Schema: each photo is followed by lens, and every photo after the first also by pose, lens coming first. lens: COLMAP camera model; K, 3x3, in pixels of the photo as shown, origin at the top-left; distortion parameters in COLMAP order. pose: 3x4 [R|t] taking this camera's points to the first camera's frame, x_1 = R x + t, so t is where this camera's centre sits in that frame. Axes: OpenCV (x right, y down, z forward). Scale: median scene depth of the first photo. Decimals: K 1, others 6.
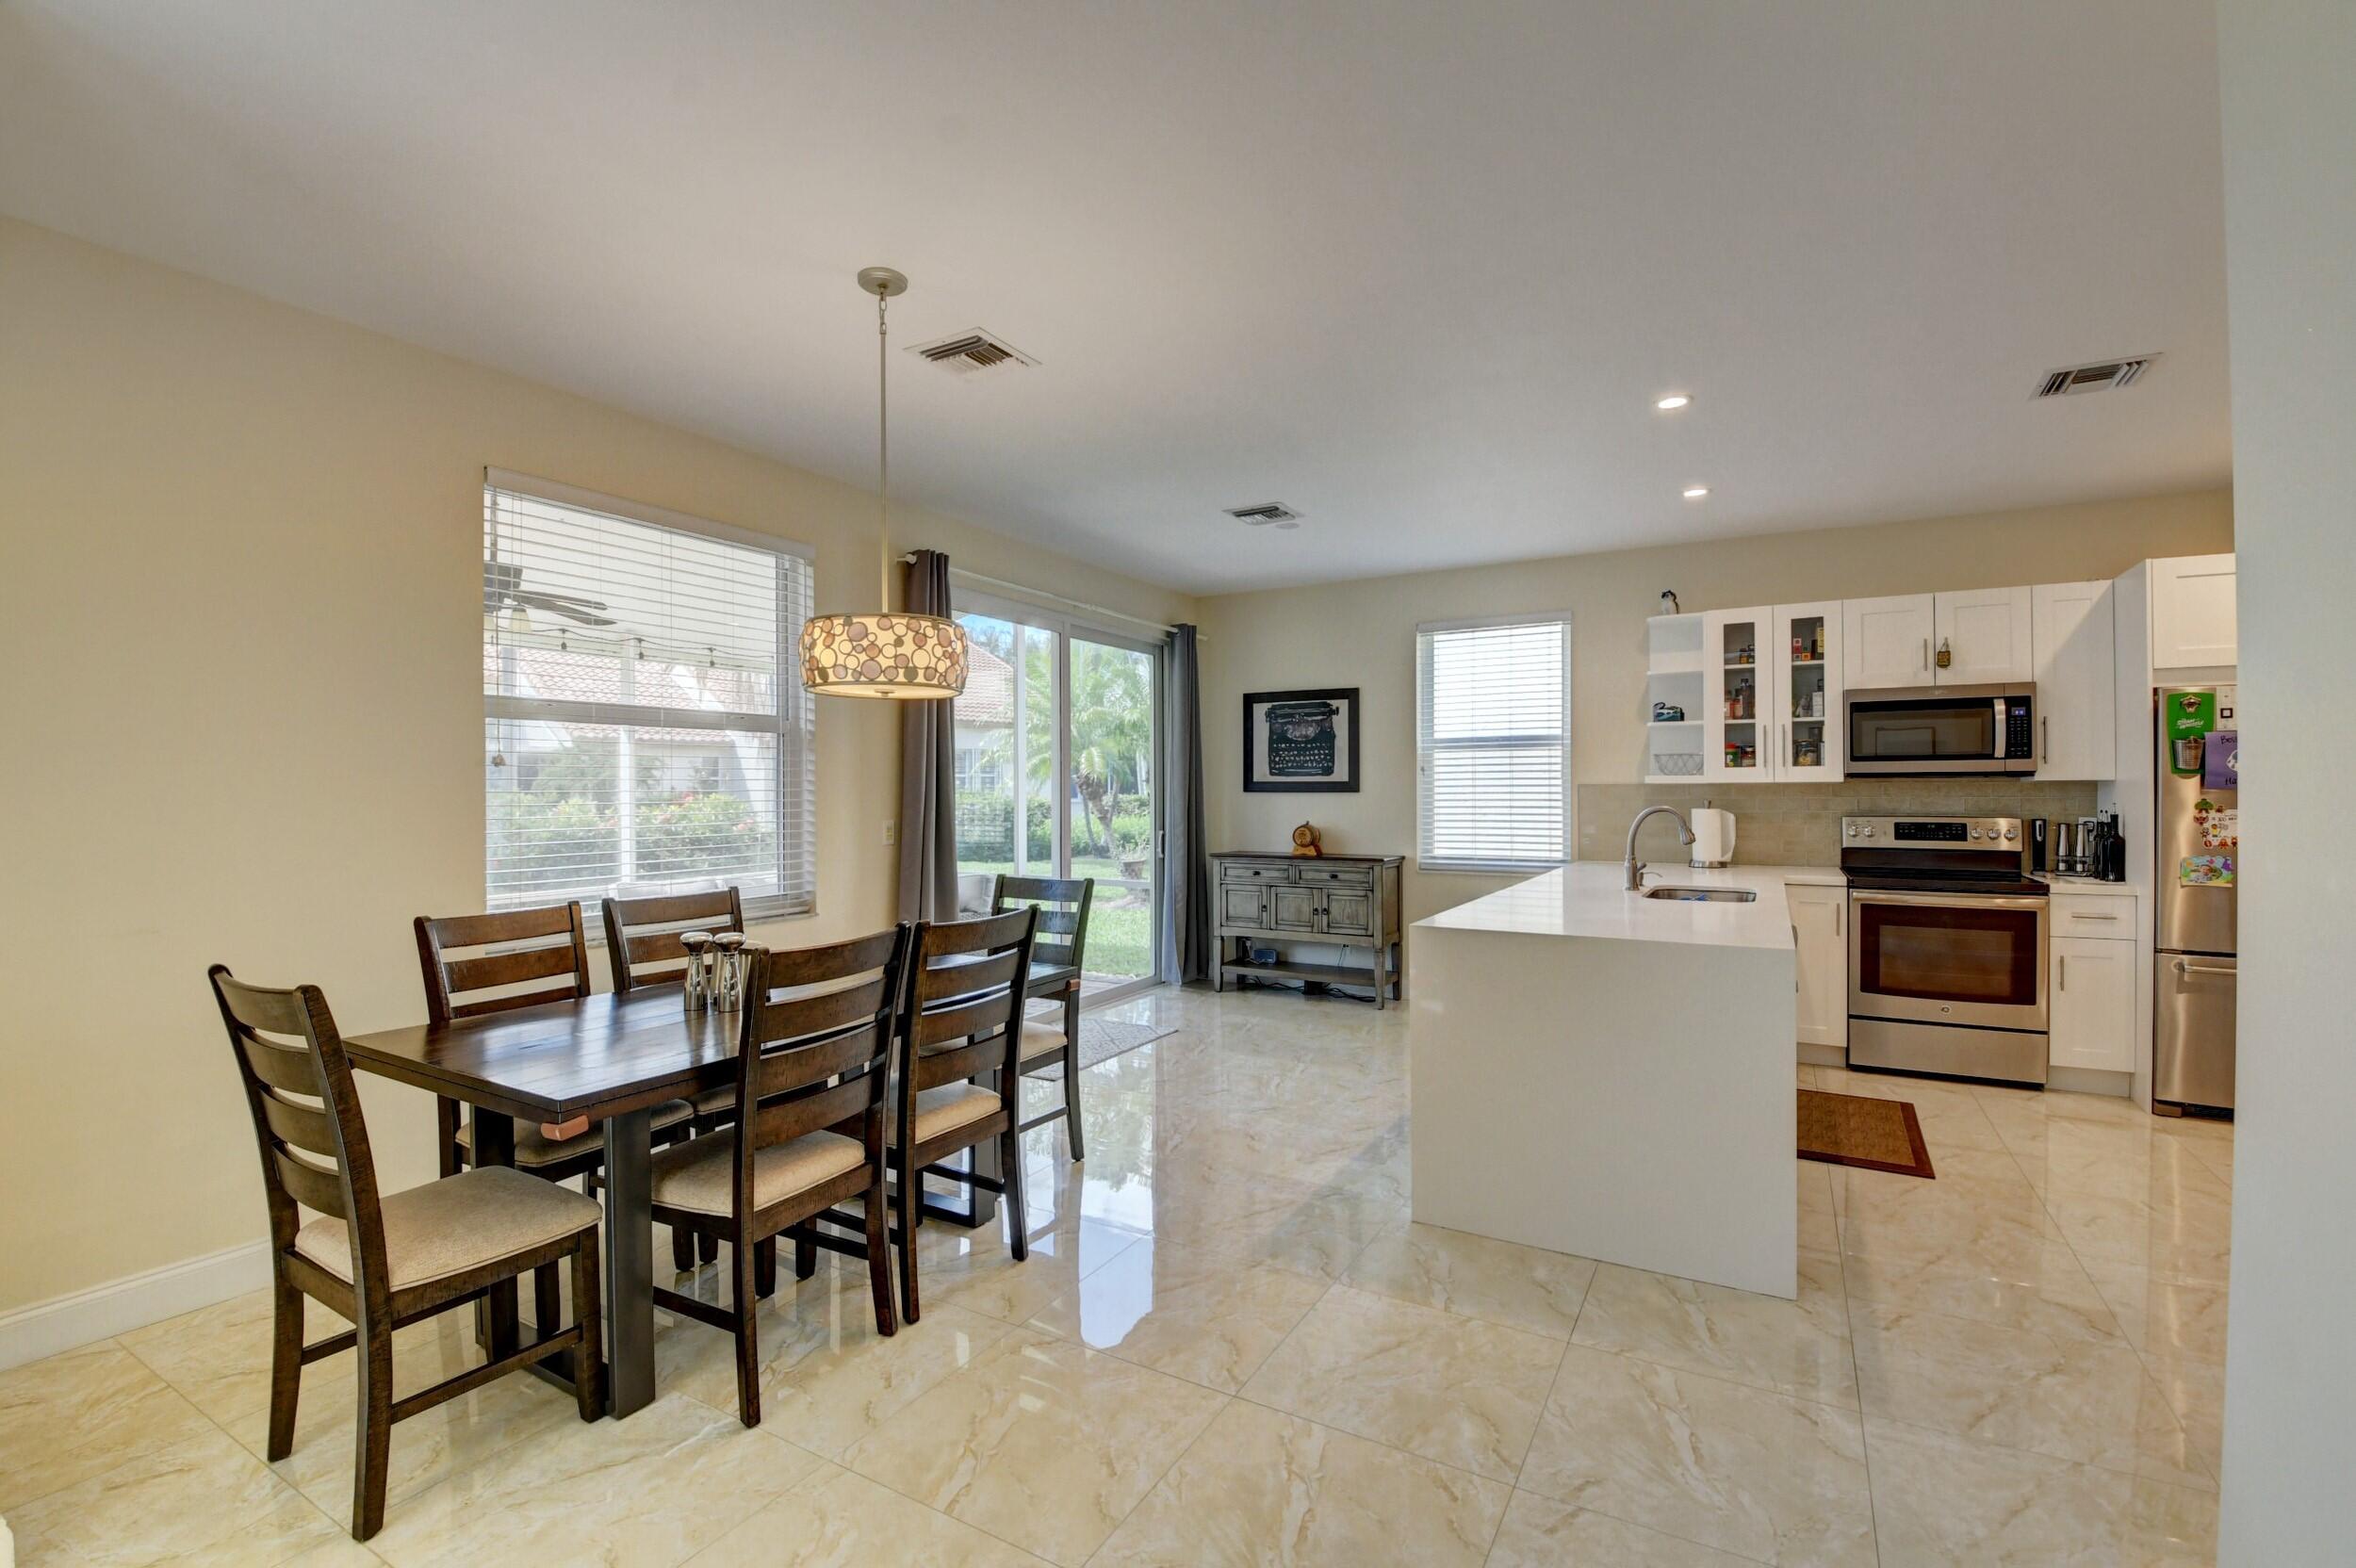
lens RADIAL K [[1011.8, 0, 1102.9], [0, 1011.8, 797.2], [0, 0, 1]] dist [-0.048080, -0.000459]
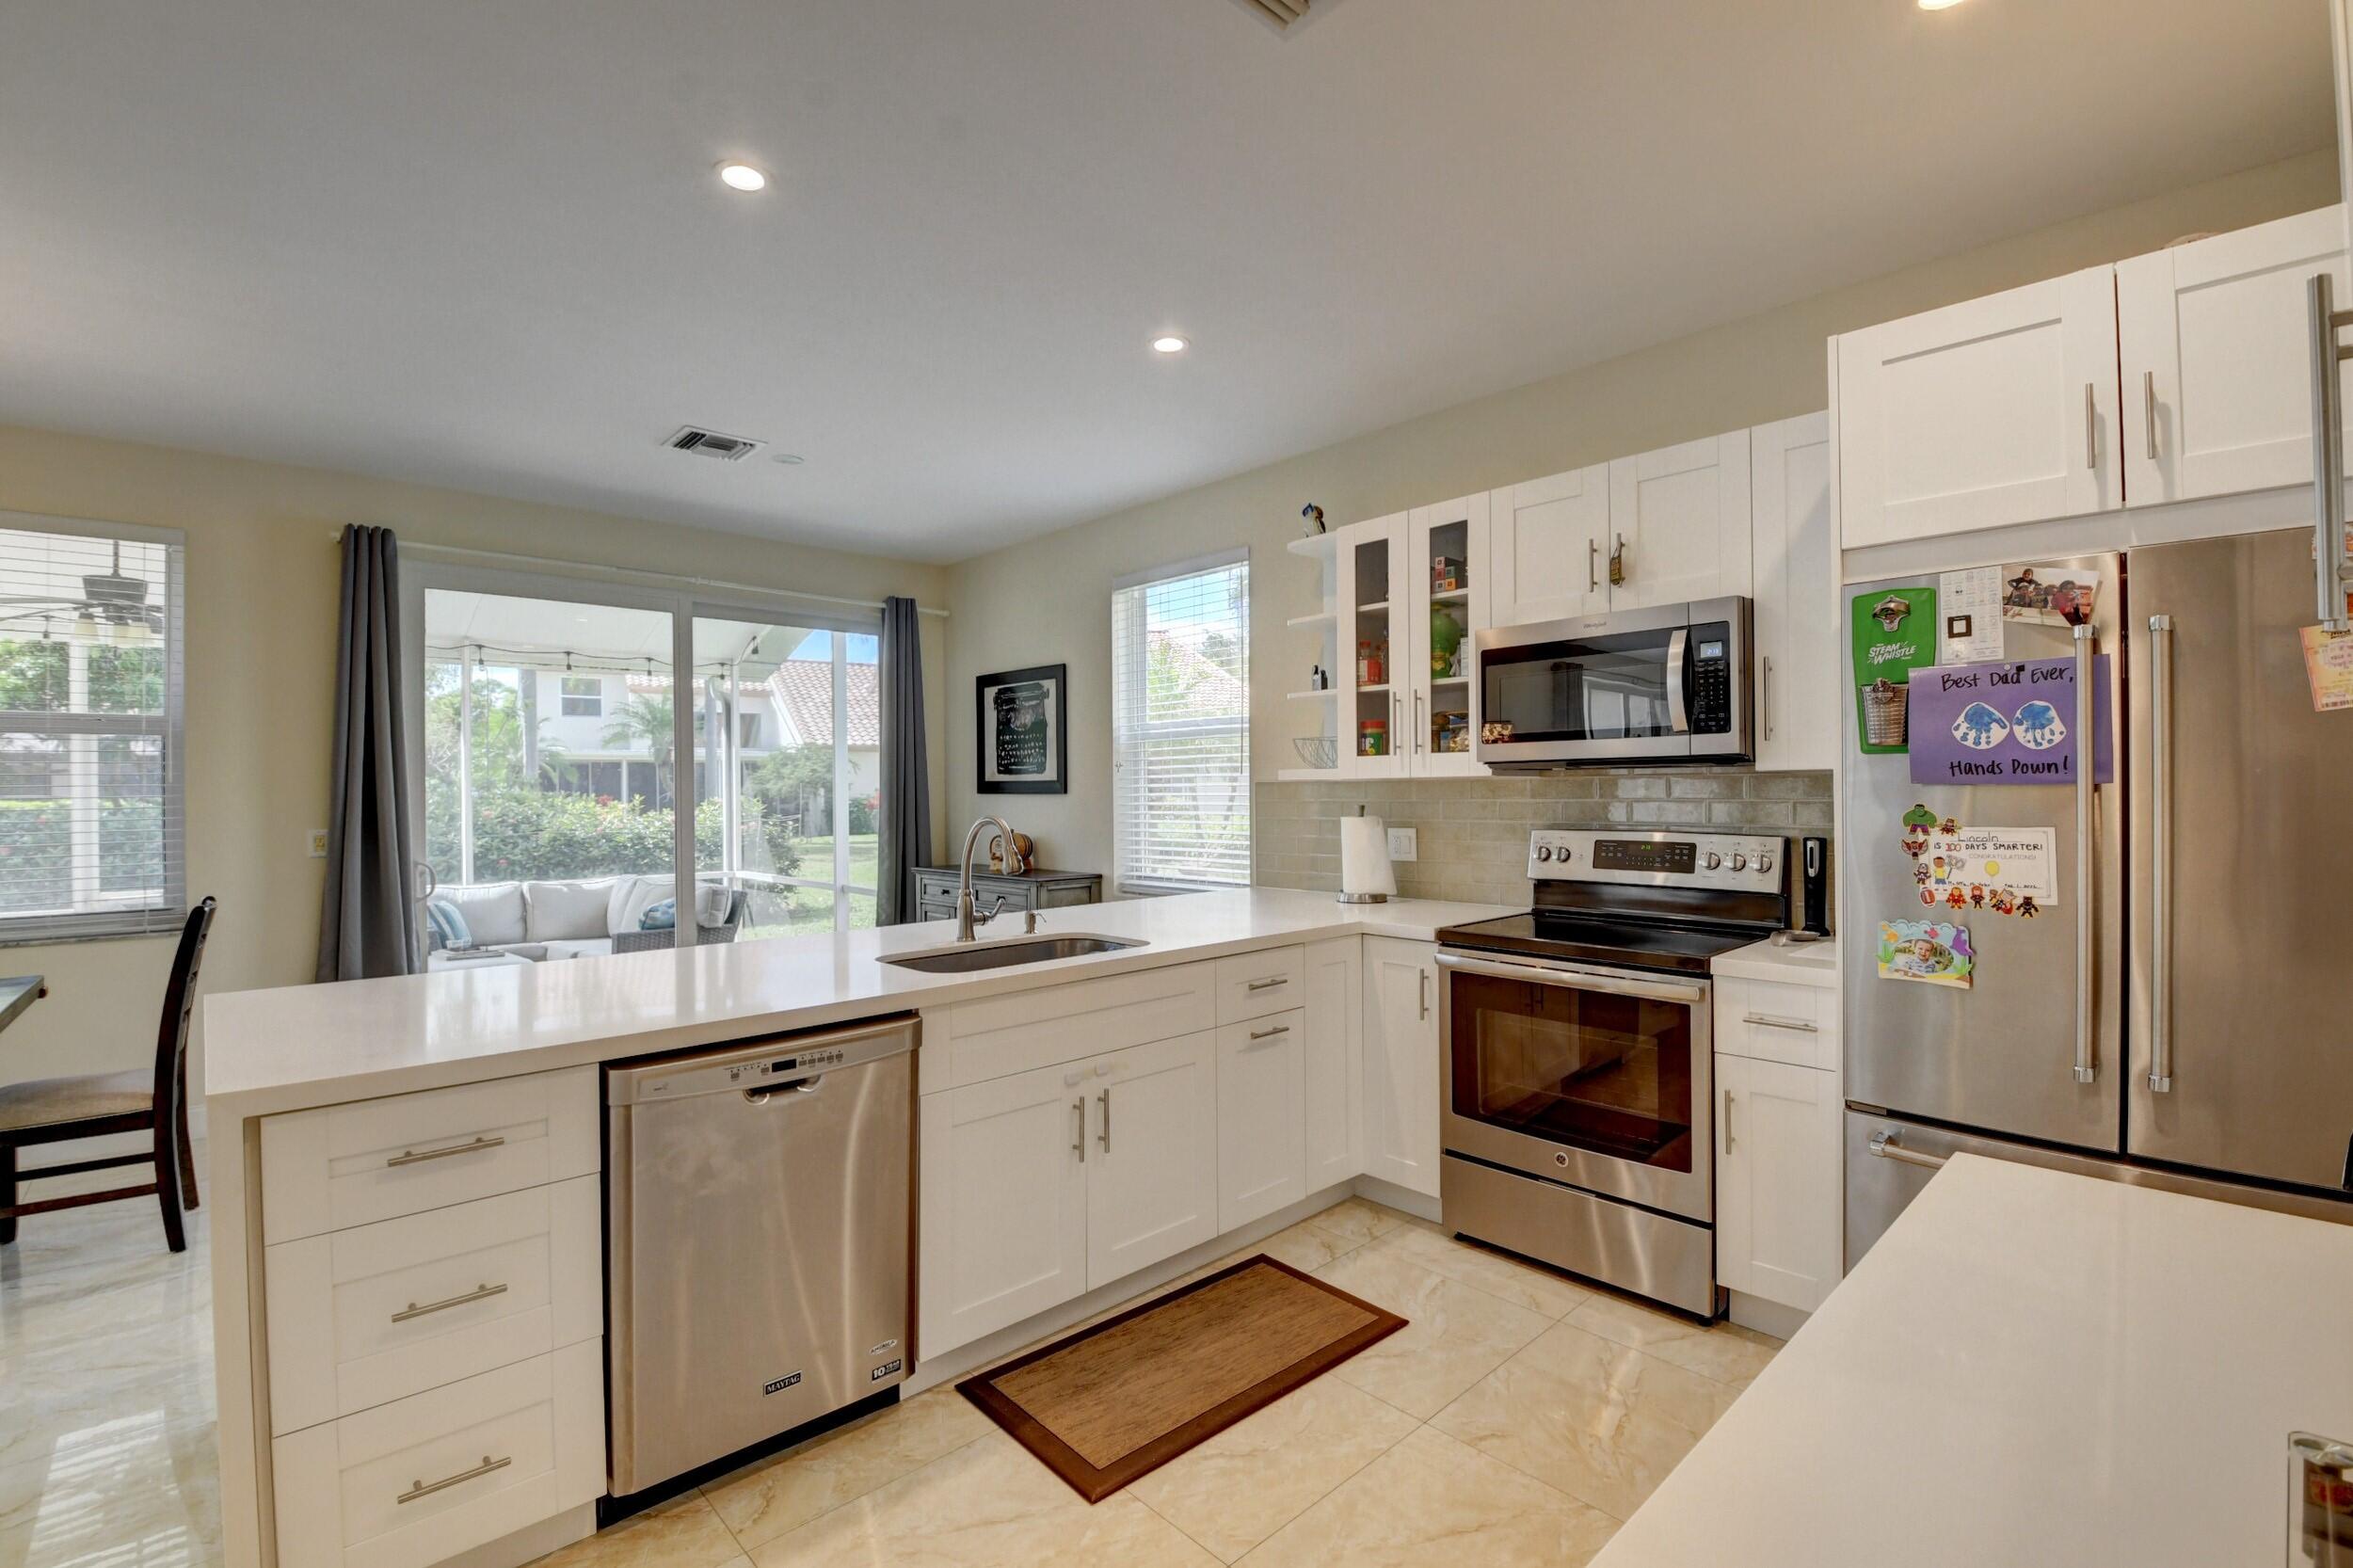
lens RADIAL K [[1034.1, 0, 1165.1], [0, 1034.1, 786.9], [0, 0, 1]] dist [0.030852, -0.038508]
pose [[0.971278, -0.008314, -0.237802, 0.679203], [0.006543, 0.999945, -0.008234, -0.004154], [0.237857, 0.006442, 0.971279, 0.284982]]
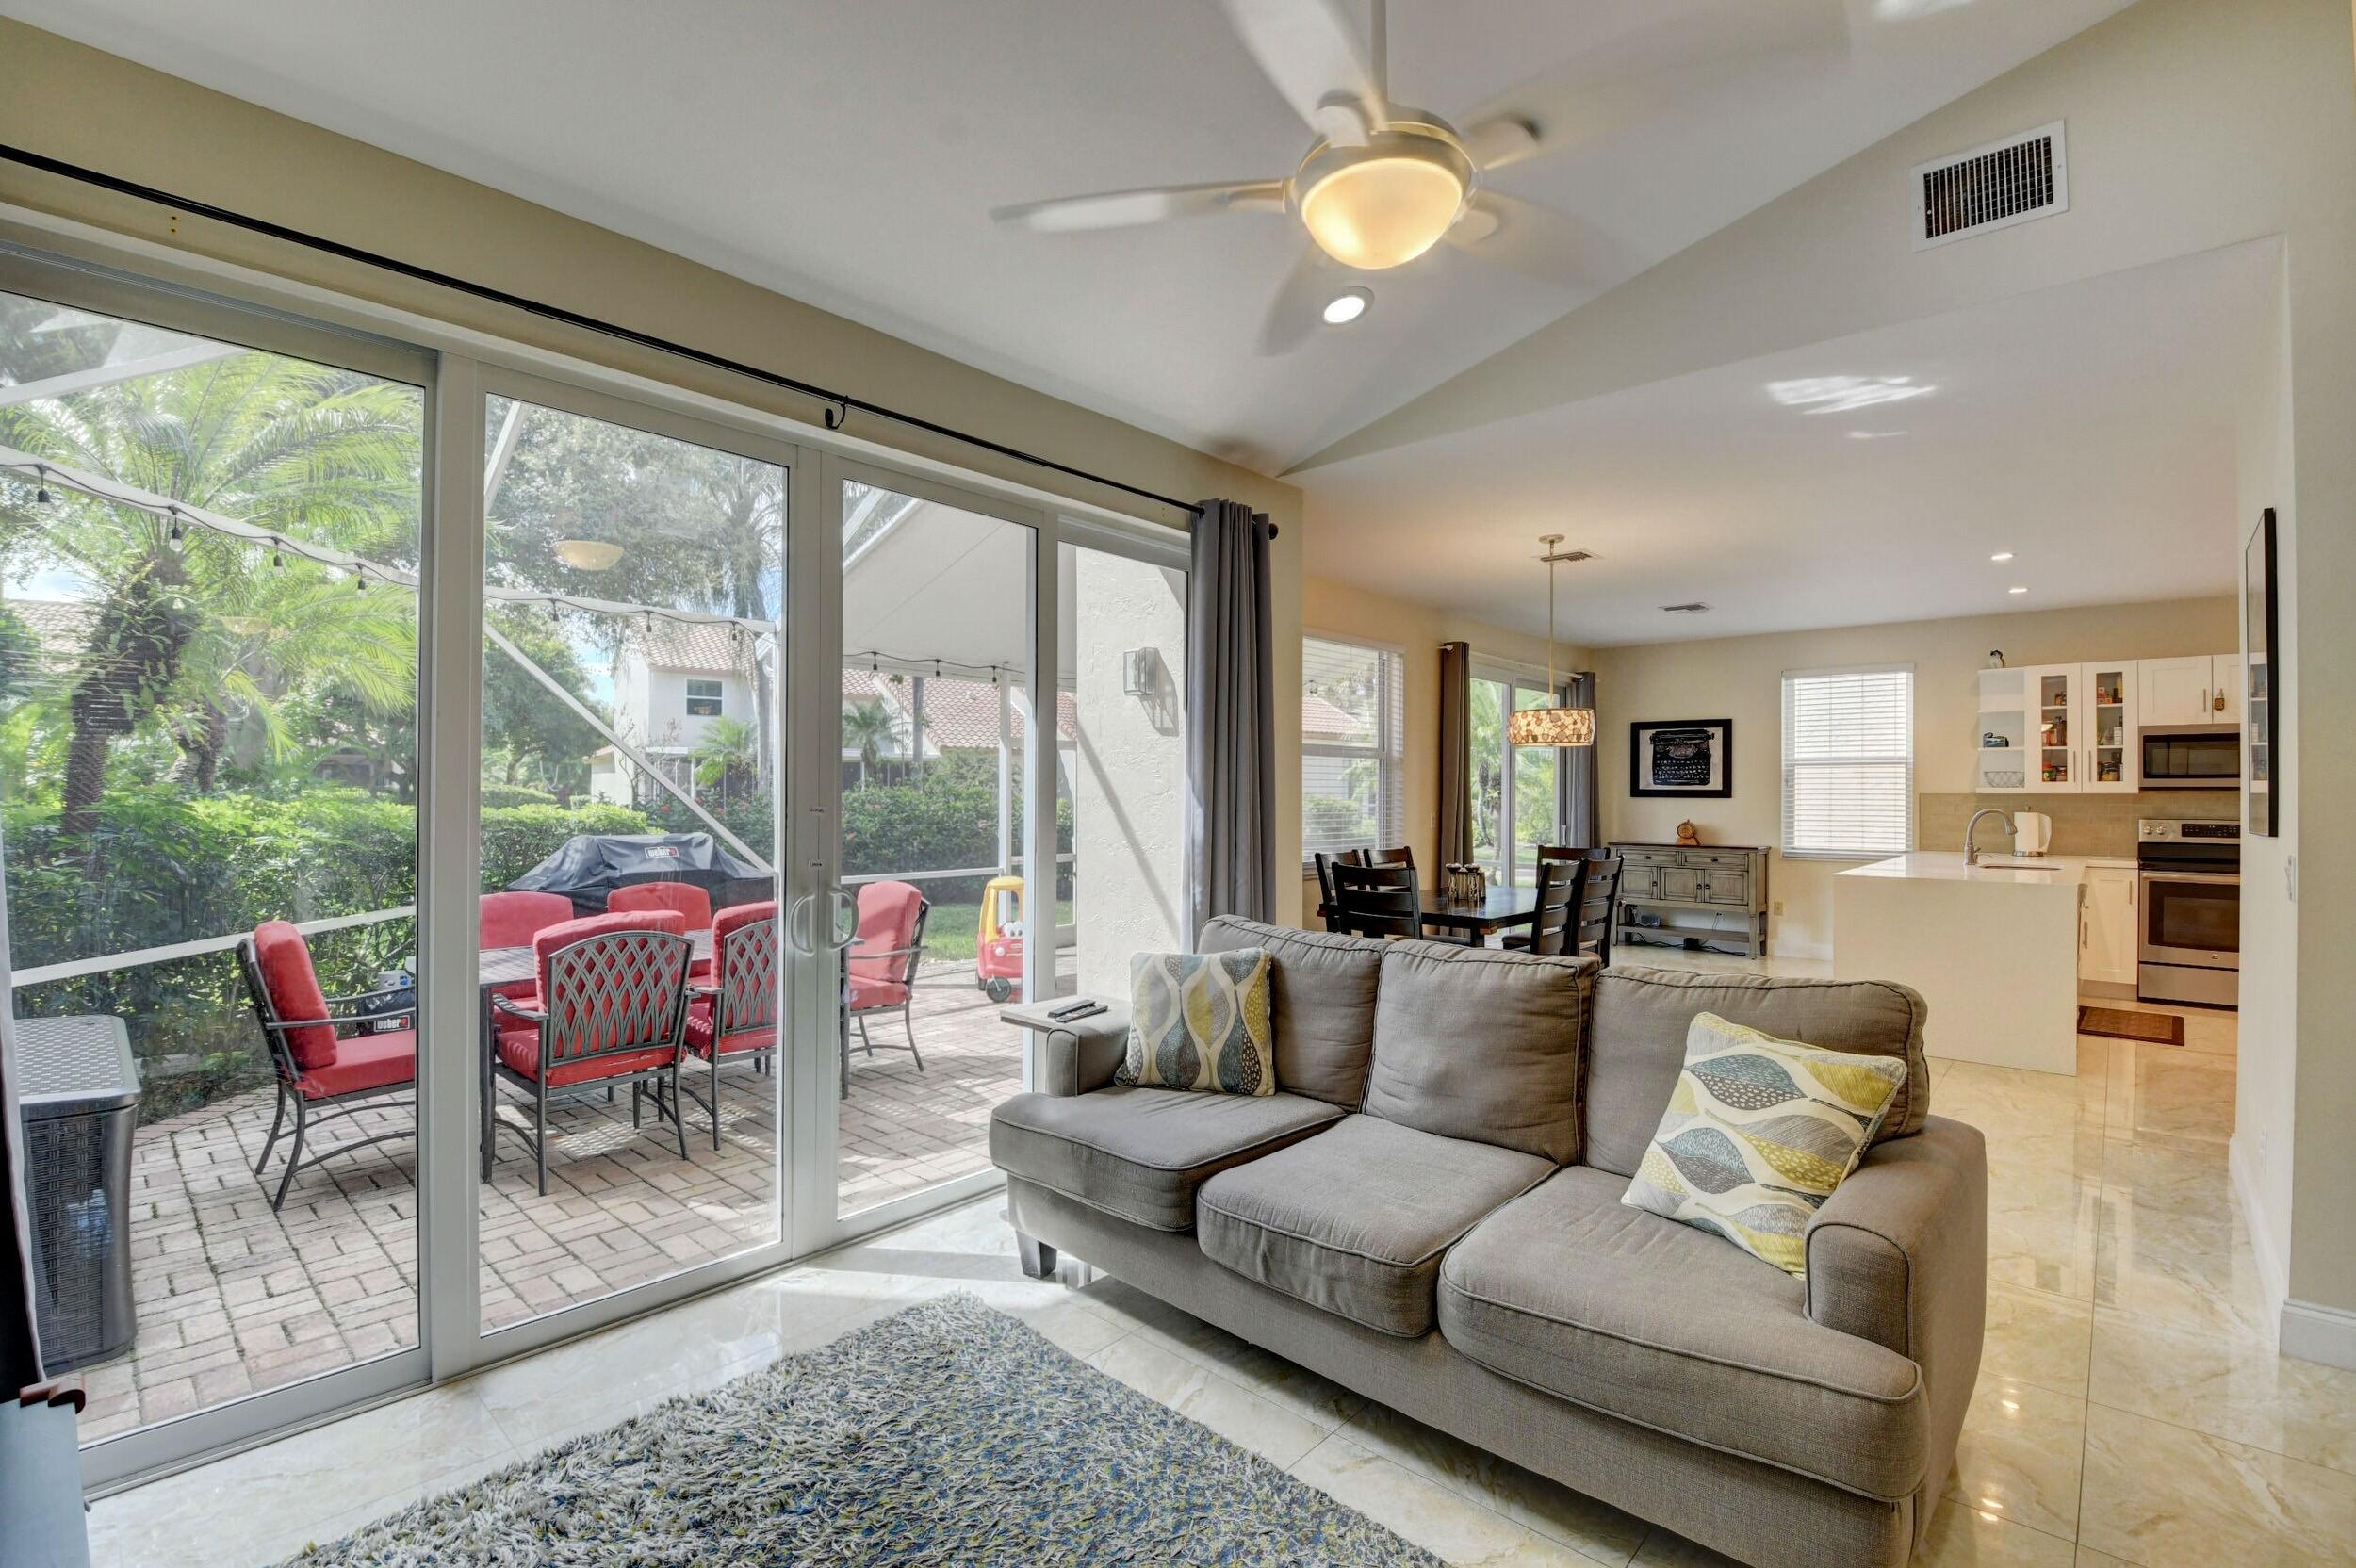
lens RADIAL K [[1035.3, 0, 1166.5], [0, 1035.3, 786.9], [0, 0, 1]] dist [0.030852, -0.038508]
pose [[0.987529, 0.007191, -0.157272, -0.339150], [-0.009293, 0.999877, -0.012635, 0.005912], [0.157162, 0.013939, 0.987474, -0.600610]]
